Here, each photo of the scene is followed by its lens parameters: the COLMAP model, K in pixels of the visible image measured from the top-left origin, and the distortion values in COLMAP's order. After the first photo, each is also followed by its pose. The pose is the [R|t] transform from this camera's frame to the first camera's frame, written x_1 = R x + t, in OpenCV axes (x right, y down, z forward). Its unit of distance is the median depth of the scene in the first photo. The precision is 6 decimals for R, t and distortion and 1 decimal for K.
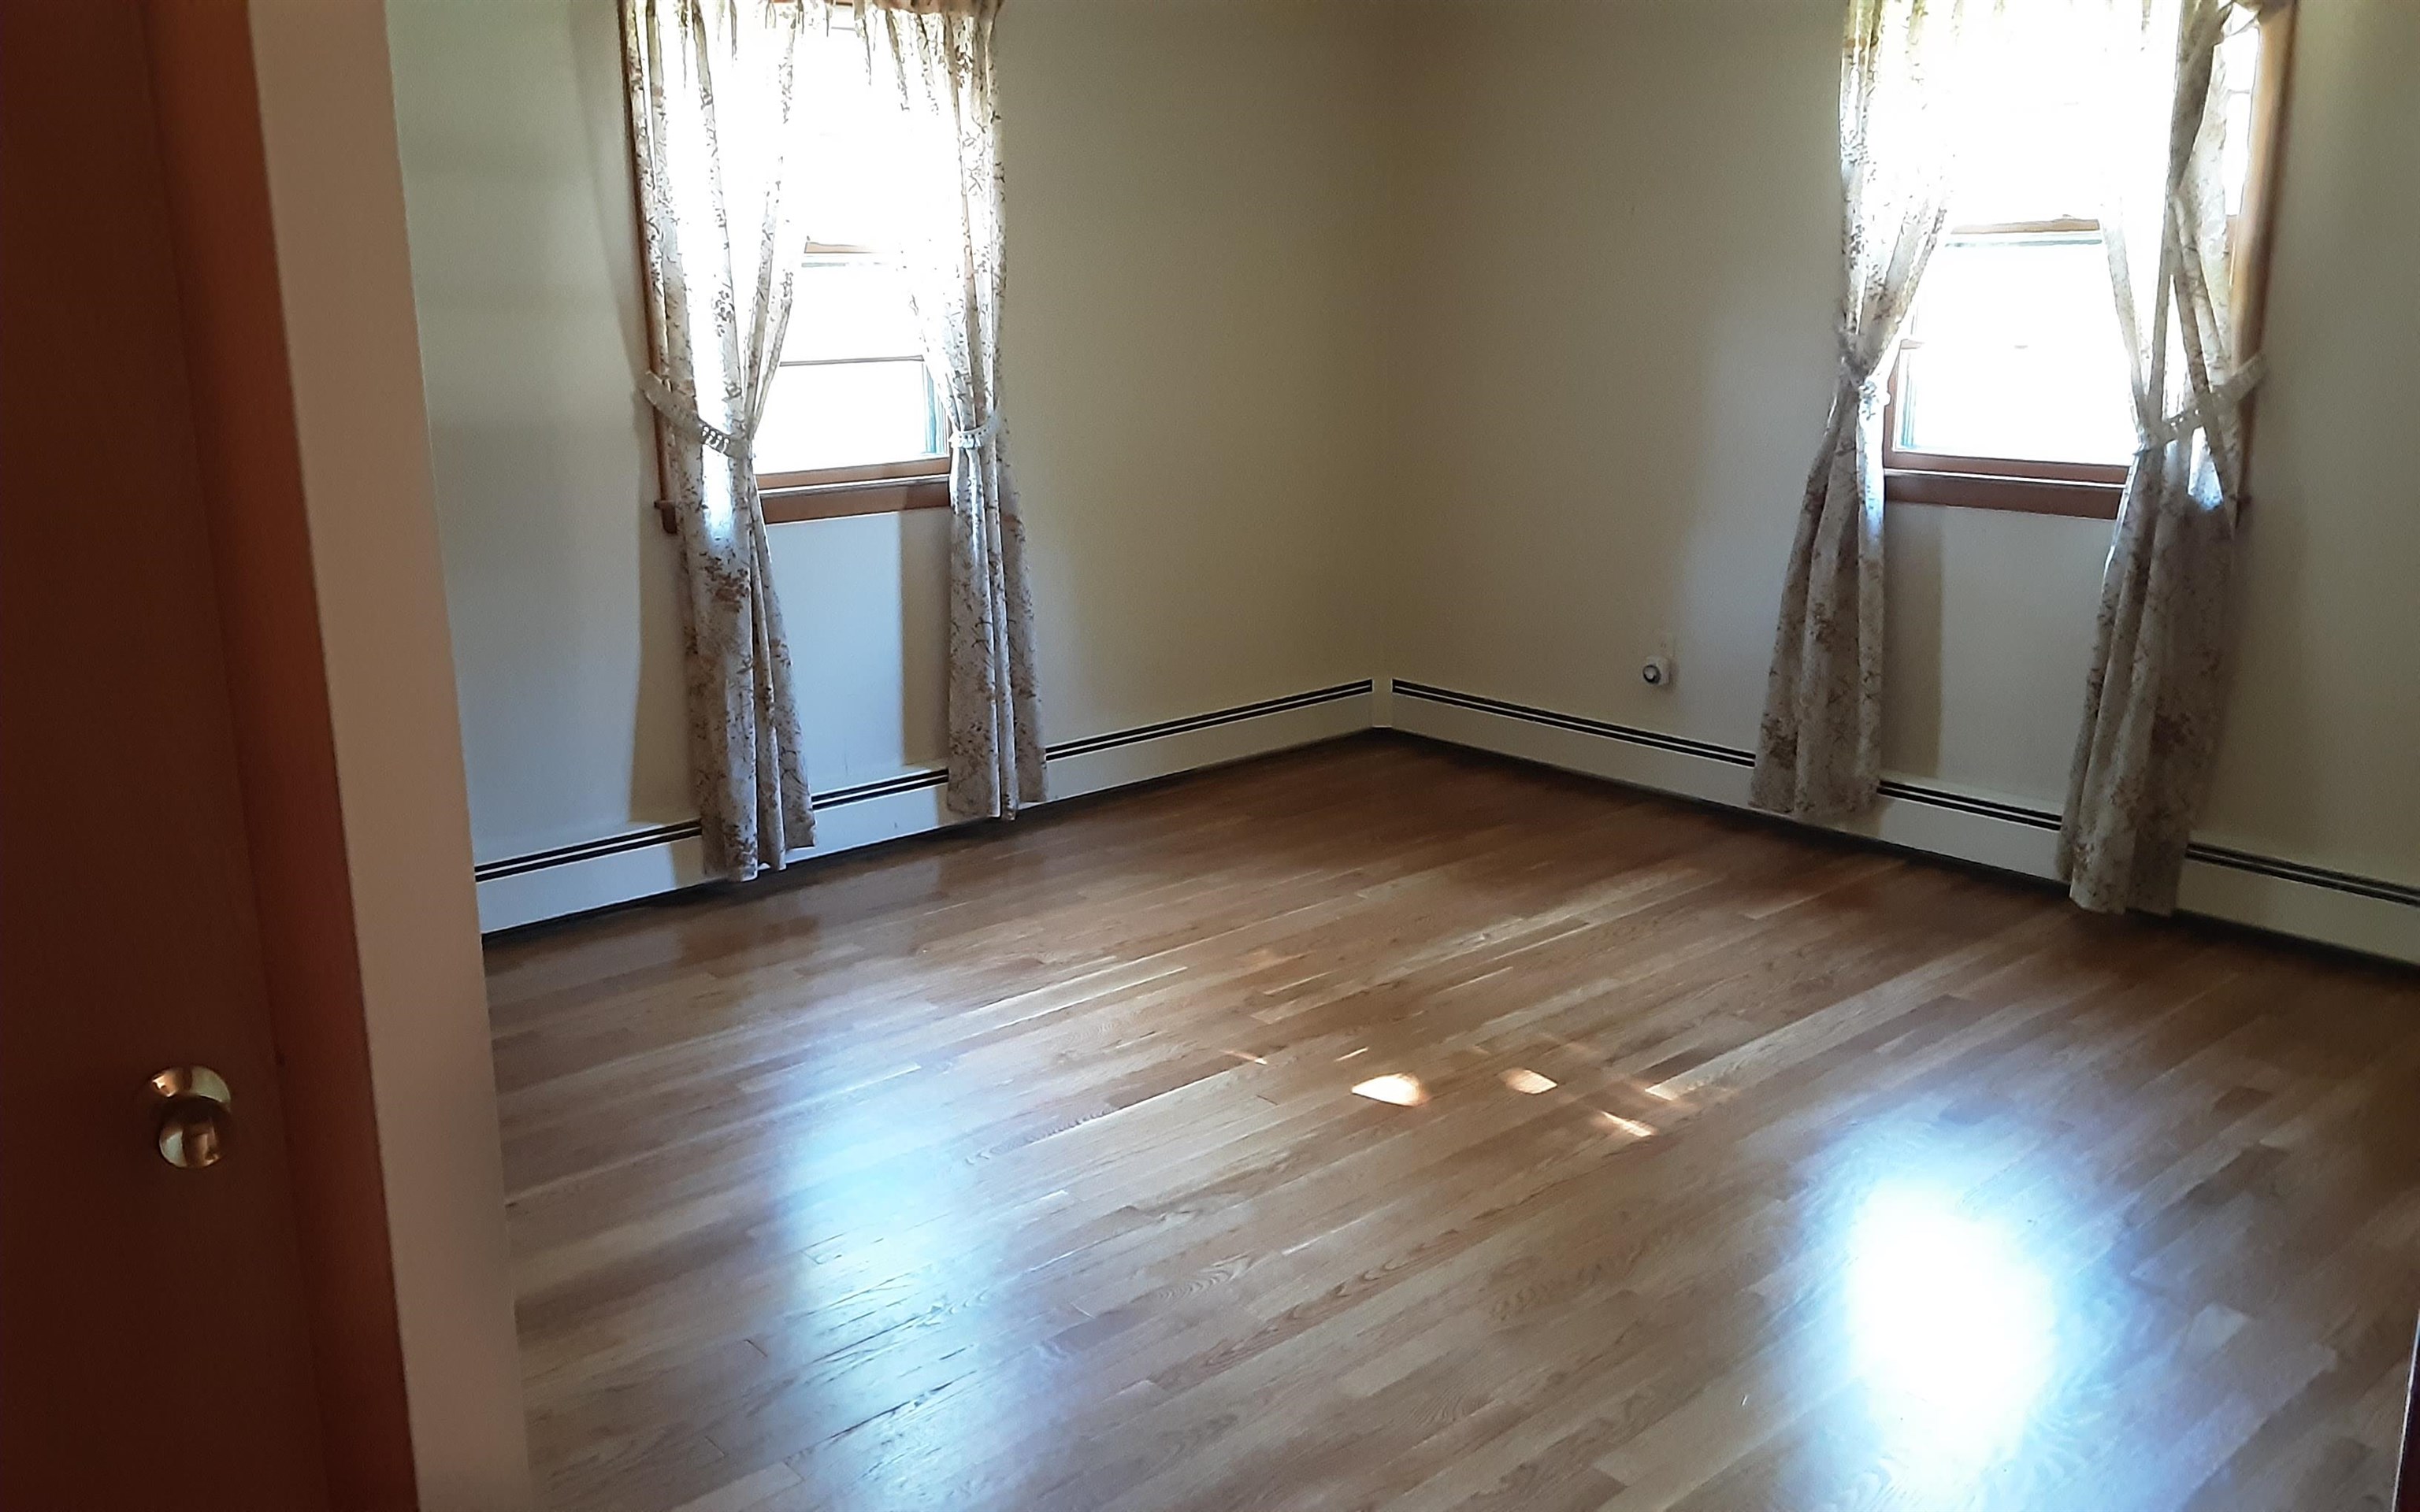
lens RADIAL K [[1926.4, 0, 1203.4], [0, 1926.4, 760.2], [0, 0, 1]] dist [0.097704, -0.136239]
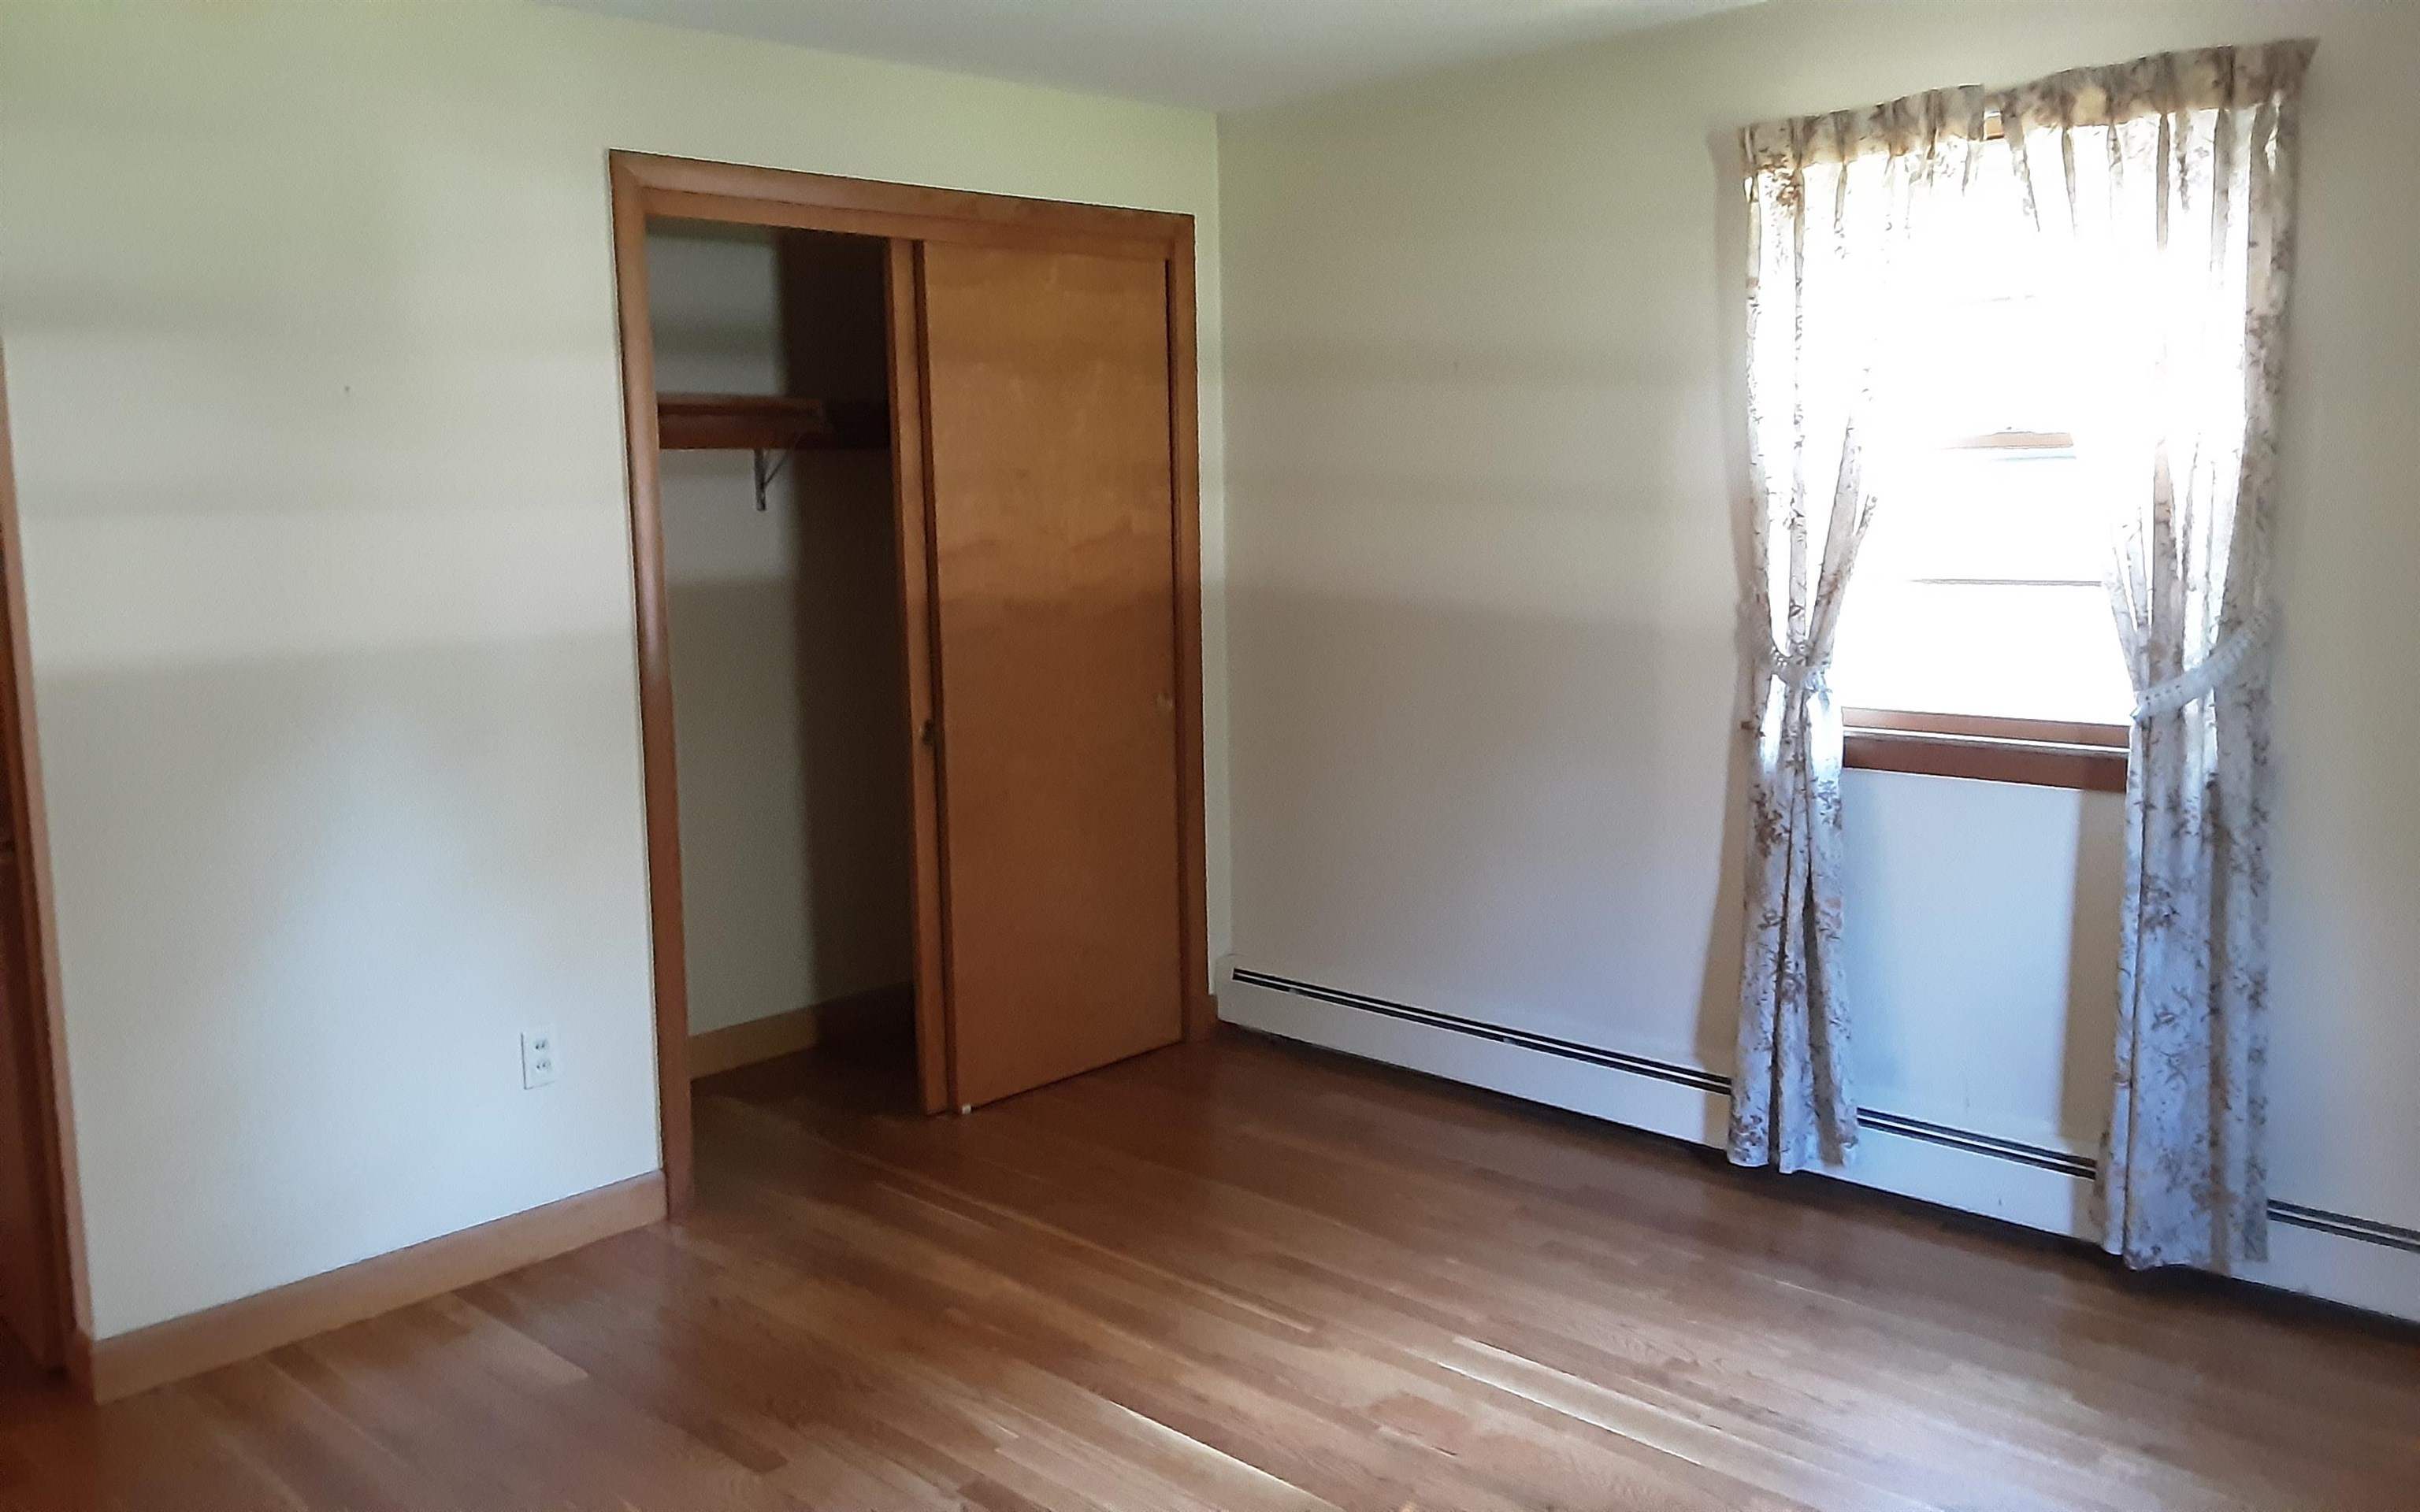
lens RADIAL K [[1926.4, 0, 1203.2], [0, 1926.4, 744.3], [0, 0, 1]] dist [0.097704, -0.136239]
pose [[0.074269, 0.139734, -0.987400, 0.583510], [-0.235416, 0.964606, 0.118801, -0.167451], [0.969053, 0.223627, 0.104536, 0.649338]]
